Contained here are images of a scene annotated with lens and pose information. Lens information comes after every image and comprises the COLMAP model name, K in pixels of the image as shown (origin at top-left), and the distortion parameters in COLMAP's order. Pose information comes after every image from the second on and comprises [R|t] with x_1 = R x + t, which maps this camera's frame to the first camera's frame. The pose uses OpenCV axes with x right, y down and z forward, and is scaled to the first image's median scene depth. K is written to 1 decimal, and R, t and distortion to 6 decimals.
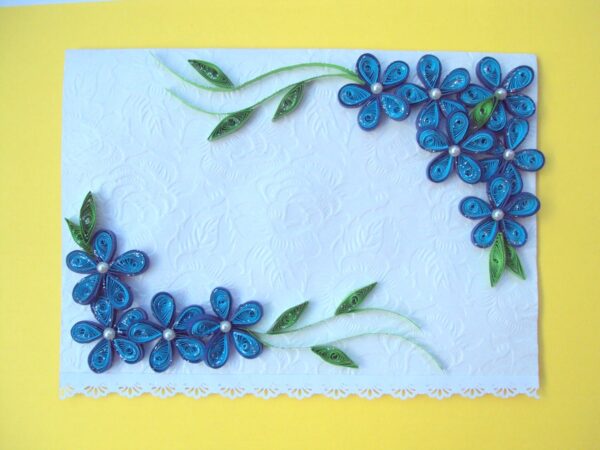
lens RADIAL K [[572.9, 0, 300.0], [0, 572.9, 225.0], [0, 0, 1]] dist [-0.090725, 0.000581]
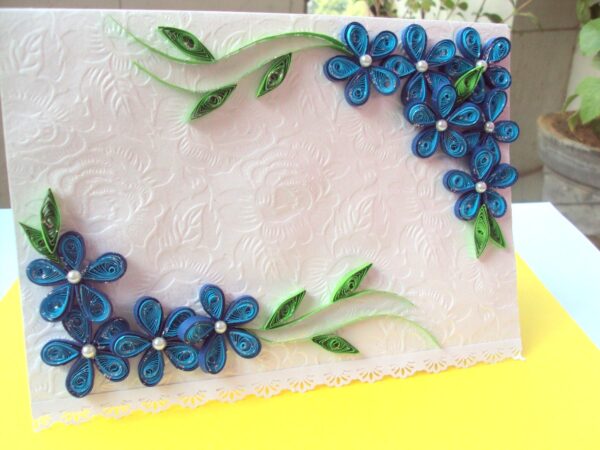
lens RADIAL K [[572.9, 0, 300.0], [0, 572.9, 225.0], [0, 0, 1]] dist [-0.090725, 0.000581]
pose [[0.966402, -0.073298, 0.246364, -0.218542], [0.050405, 0.993911, 0.097986, -0.067236], [-0.252046, -0.082275, 0.964211, 0.099821]]
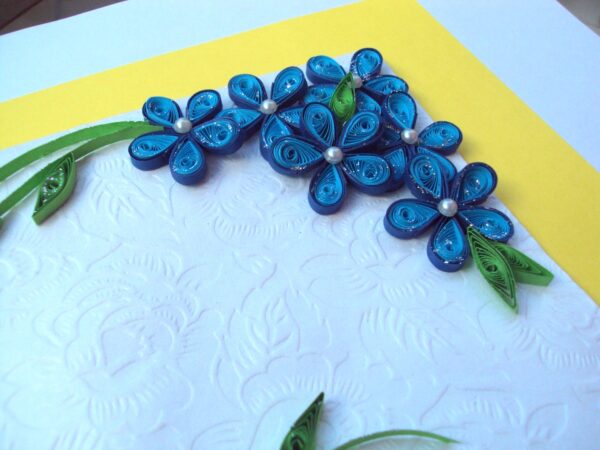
lens RADIAL K [[572.9, 0, 300.0], [0, 572.9, 225.0], [0, 0, 1]] dist [-0.090725, 0.000581]
pose [[0.893870, -0.342981, 0.288723, 0.027033], [0.446831, 0.734114, -0.511291, 0.235984], [-0.036593, 0.586038, 0.809457, 0.527815]]
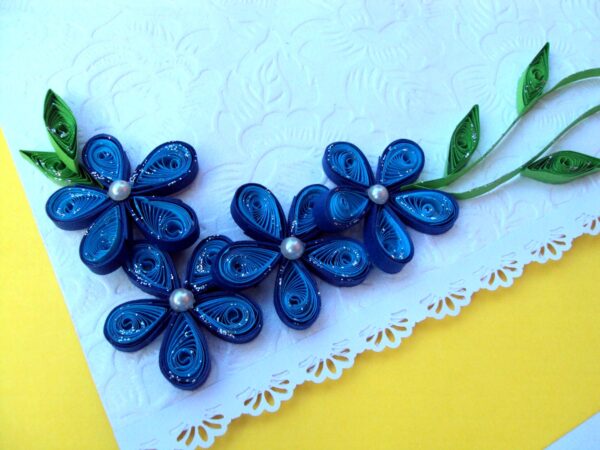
lens RADIAL K [[572.9, 0, 300.0], [0, 572.9, 225.0], [0, 0, 1]] dist [-0.090725, 0.000581]
pose [[0.888074, -0.419914, 0.187074, -0.305752], [0.456614, 0.852840, -0.253314, 0.302714], [-0.053174, 0.310382, 0.949124, 0.497488]]
